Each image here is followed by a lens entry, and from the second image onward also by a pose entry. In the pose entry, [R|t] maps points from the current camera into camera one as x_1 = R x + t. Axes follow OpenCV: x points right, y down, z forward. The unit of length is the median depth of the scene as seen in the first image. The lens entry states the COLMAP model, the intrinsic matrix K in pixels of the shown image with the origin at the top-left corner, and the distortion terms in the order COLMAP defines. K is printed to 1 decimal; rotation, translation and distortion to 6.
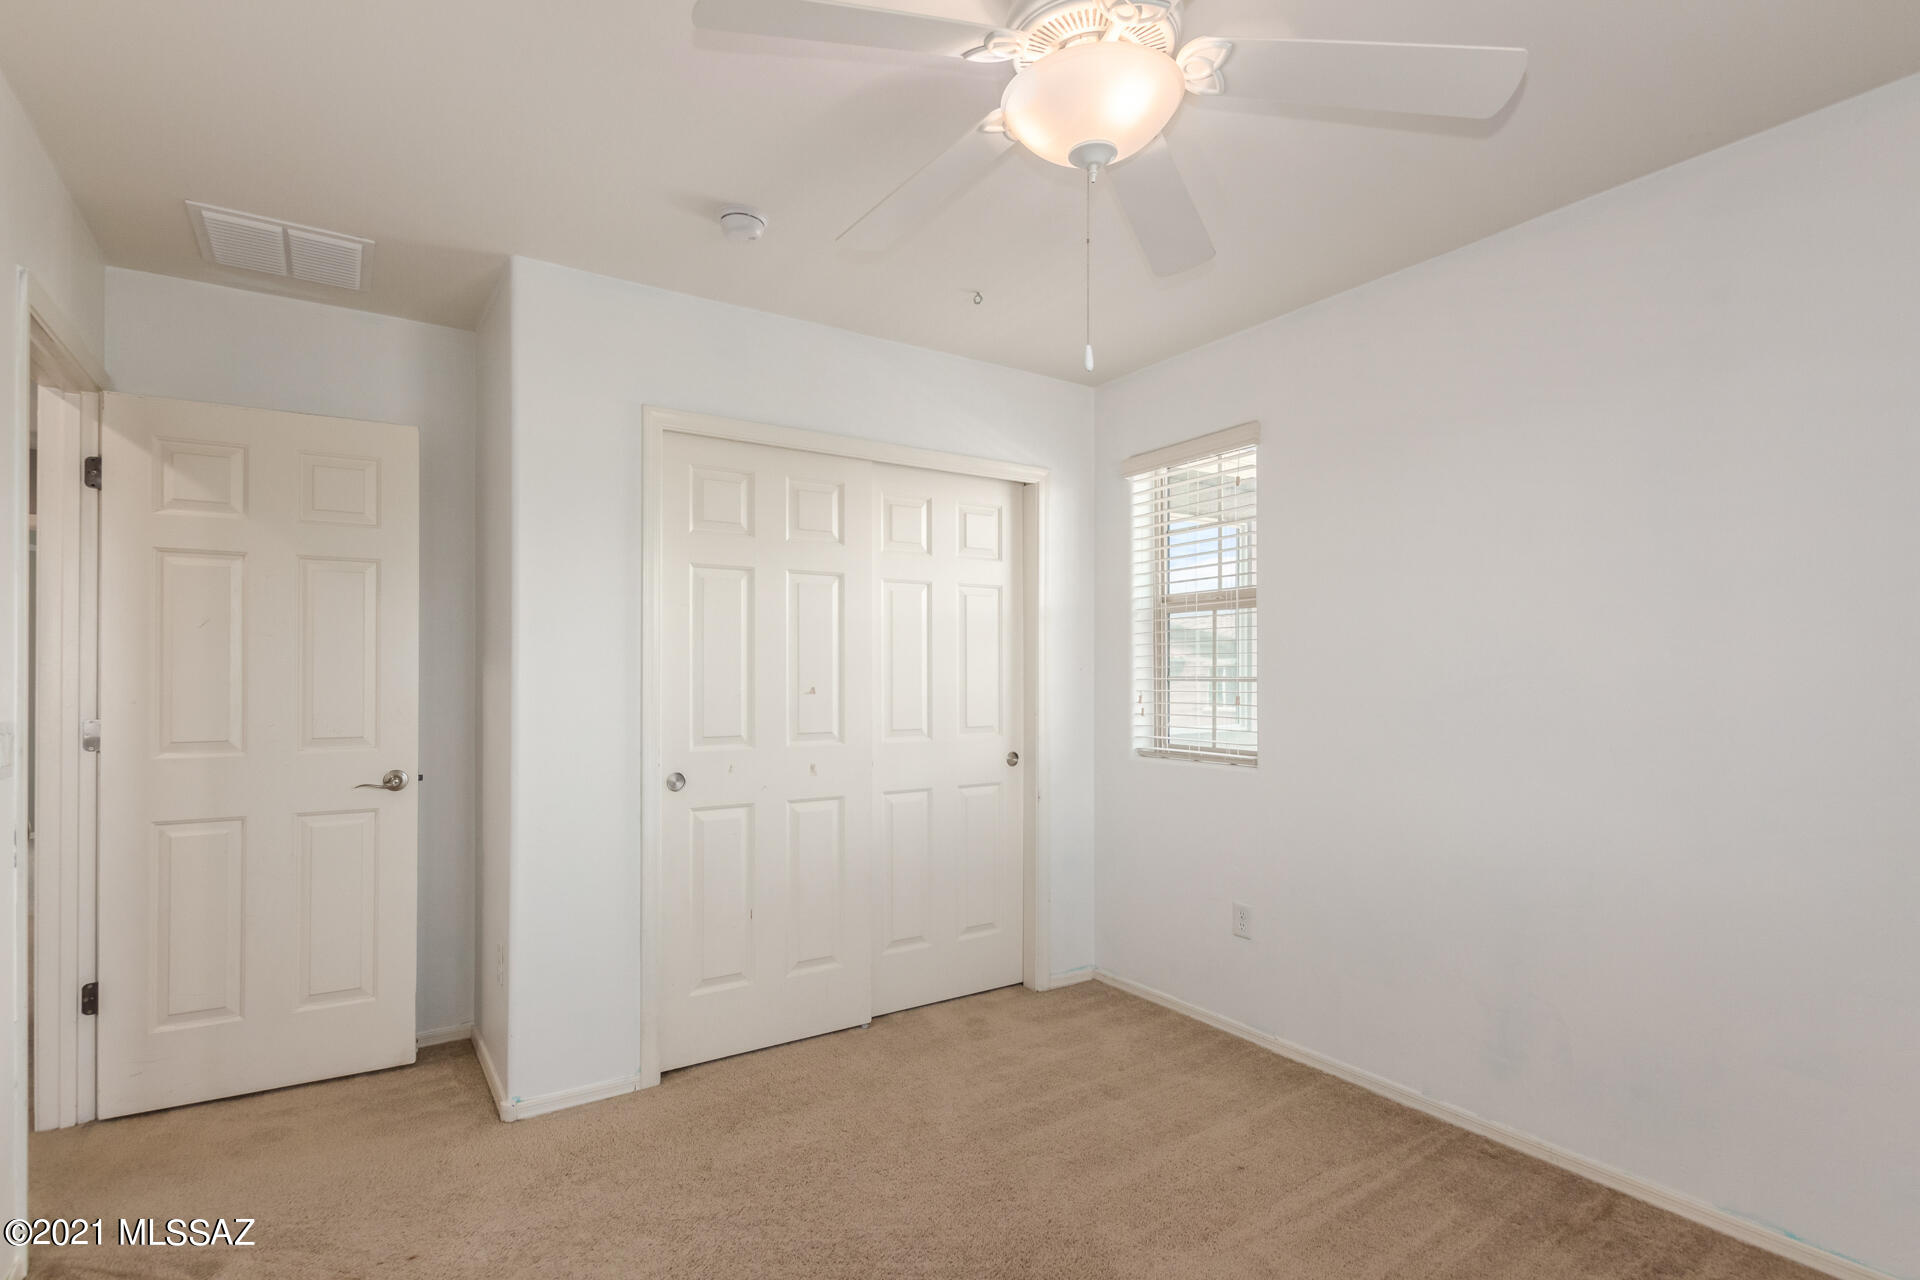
lens RADIAL K [[934.3, 0, 933.4], [0, 934.3, 660.8], [0, 0, 1]] dist [0.000923, -0.000930]
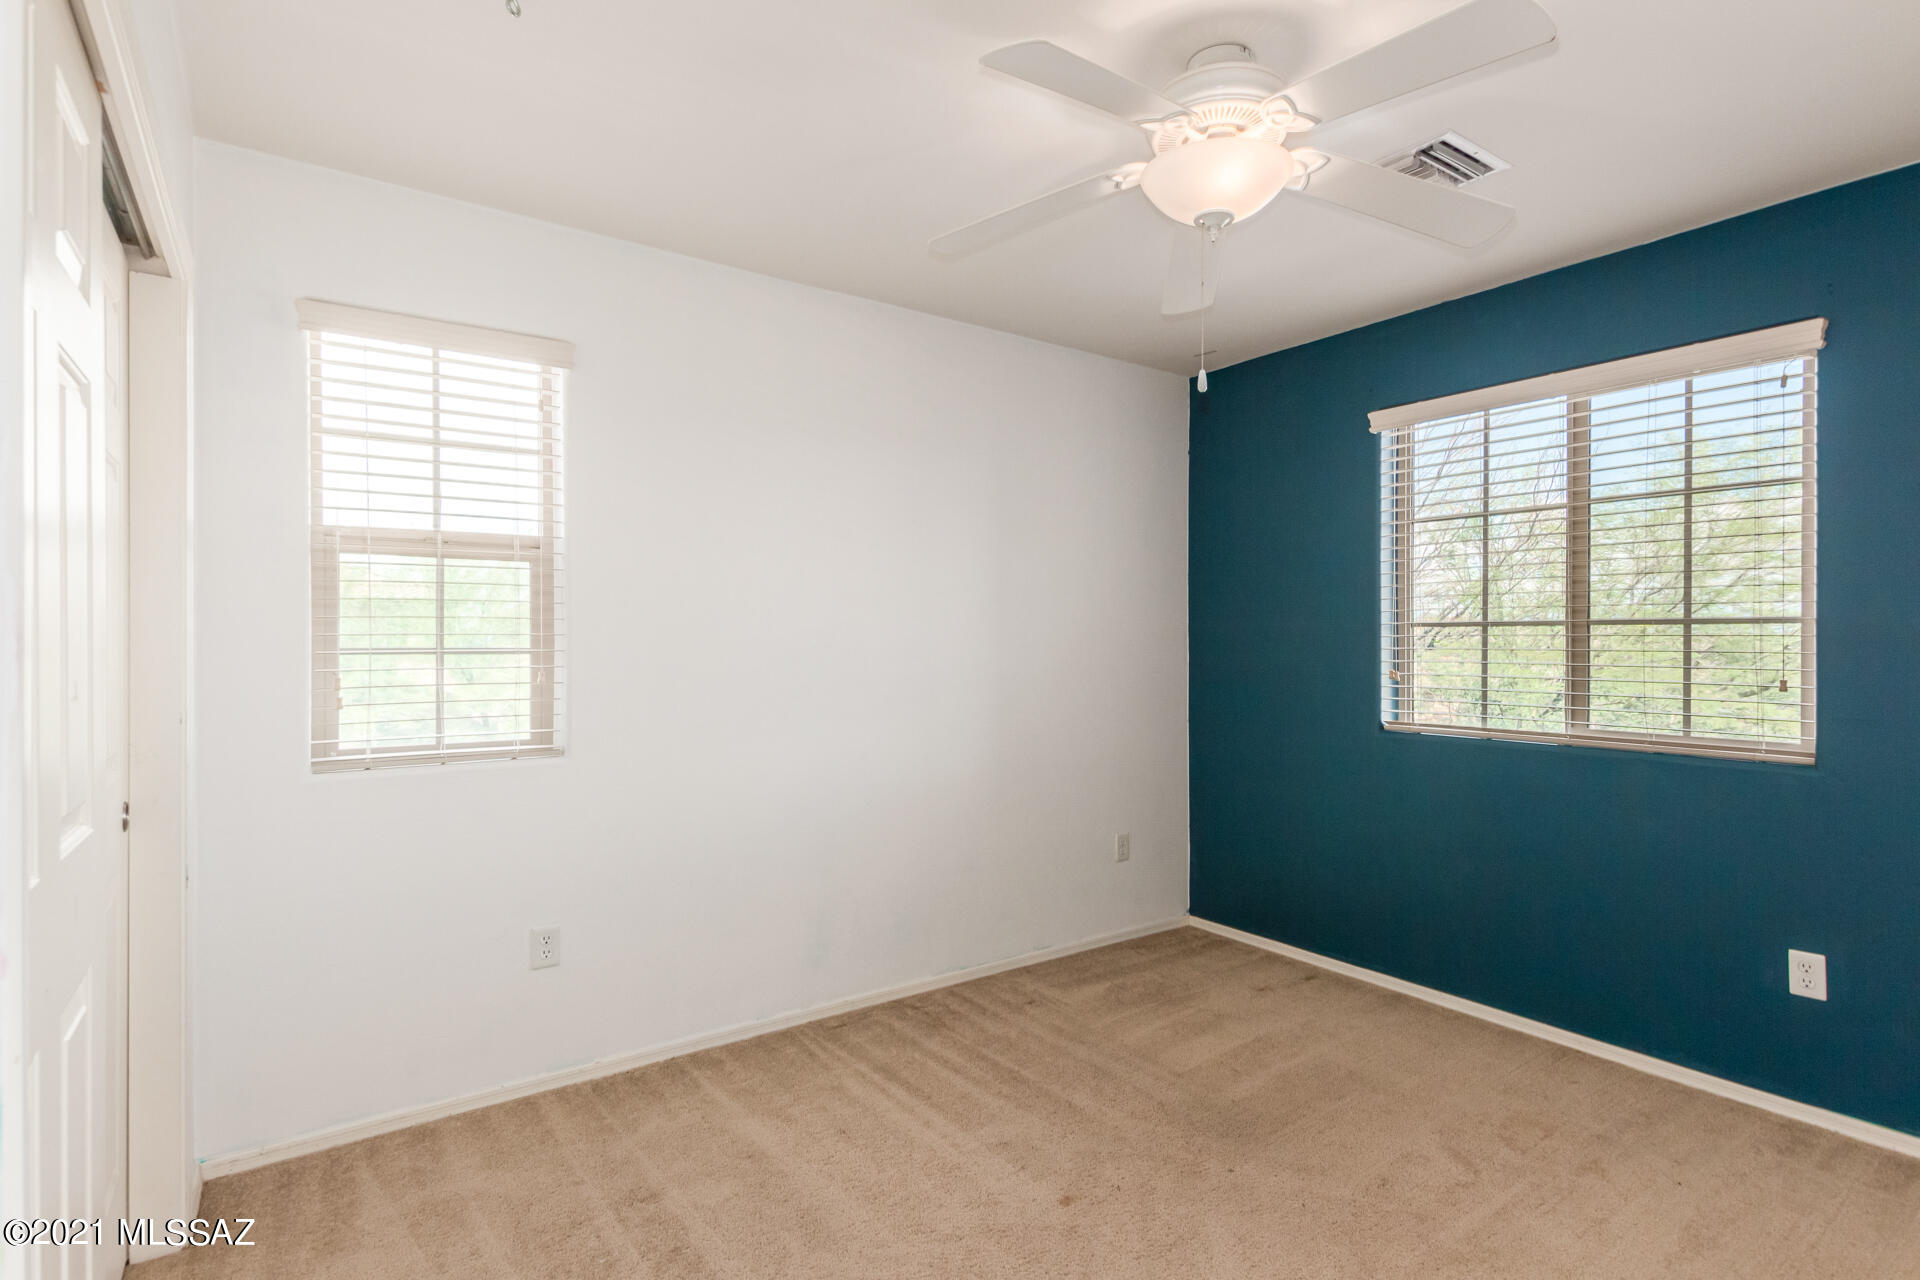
lens RADIAL K [[934.3, 0, 933.4], [0, 934.3, 660.8], [0, 0, 1]] dist [0.000923, -0.000930]
pose [[-0.044774, -0.004217, 0.998988, -0.514247], [-0.000808, 0.999991, 0.004185, 0.026403], [-0.998997, -0.000620, -0.044777, 0.725848]]
